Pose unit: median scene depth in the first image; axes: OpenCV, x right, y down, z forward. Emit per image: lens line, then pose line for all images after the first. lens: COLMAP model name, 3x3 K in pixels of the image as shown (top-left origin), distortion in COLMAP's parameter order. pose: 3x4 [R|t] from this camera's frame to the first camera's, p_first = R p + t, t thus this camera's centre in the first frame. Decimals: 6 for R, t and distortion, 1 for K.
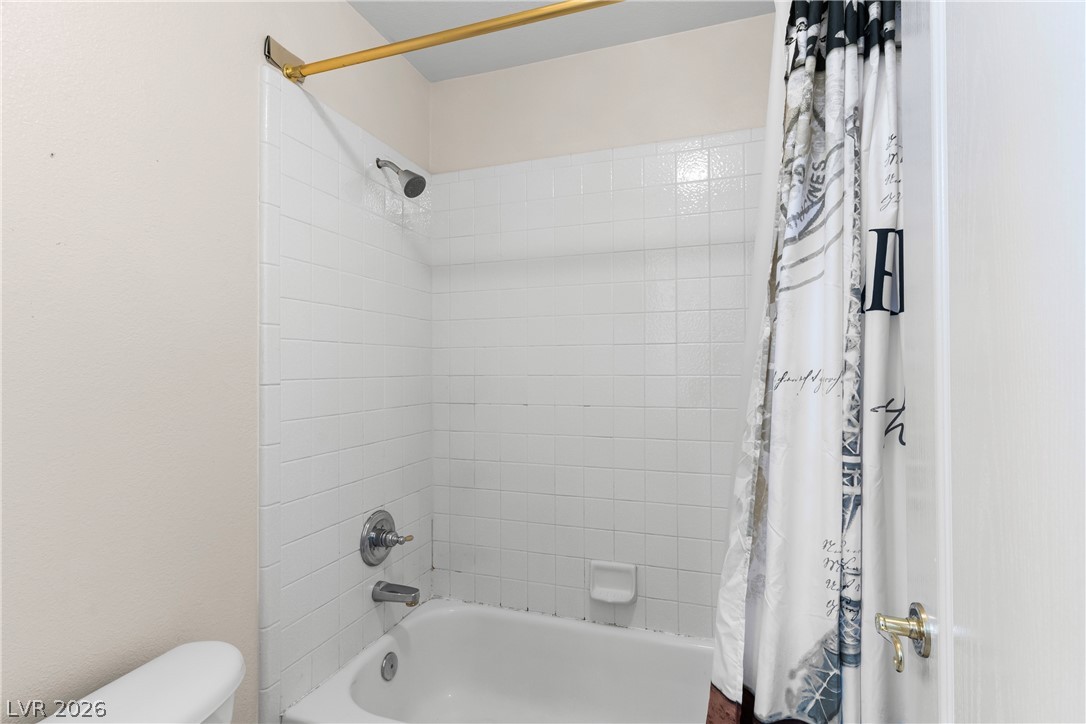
lens RADIAL K [[520.2, 0, 545.4], [0, 520.2, 362.8], [0, 0, 1]] dist [-0.001887, 0.000770]
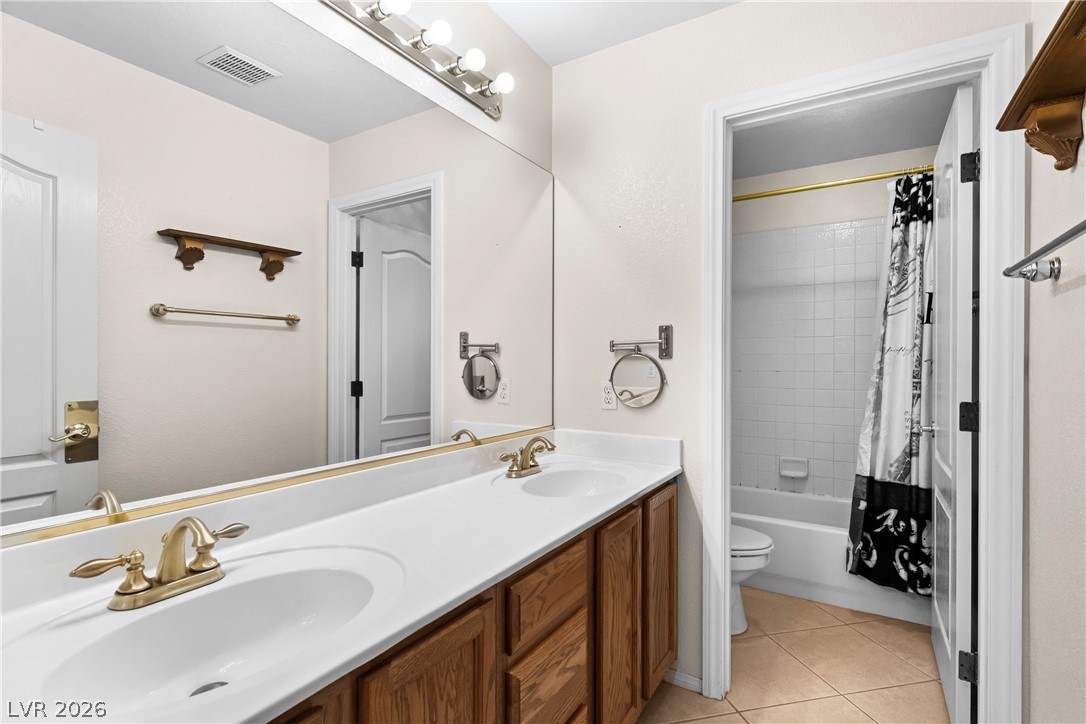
lens RADIAL K [[520.2, 0, 539.4], [0, 520.2, 363.2], [0, 0, 1]] dist [-0.001887, 0.000770]
pose [[0.974960, 0.005657, -0.222306, -0.658143], [-0.002675, 0.999902, 0.013712, 0.064935], [0.222362, -0.012774, 0.974880, -1.901873]]
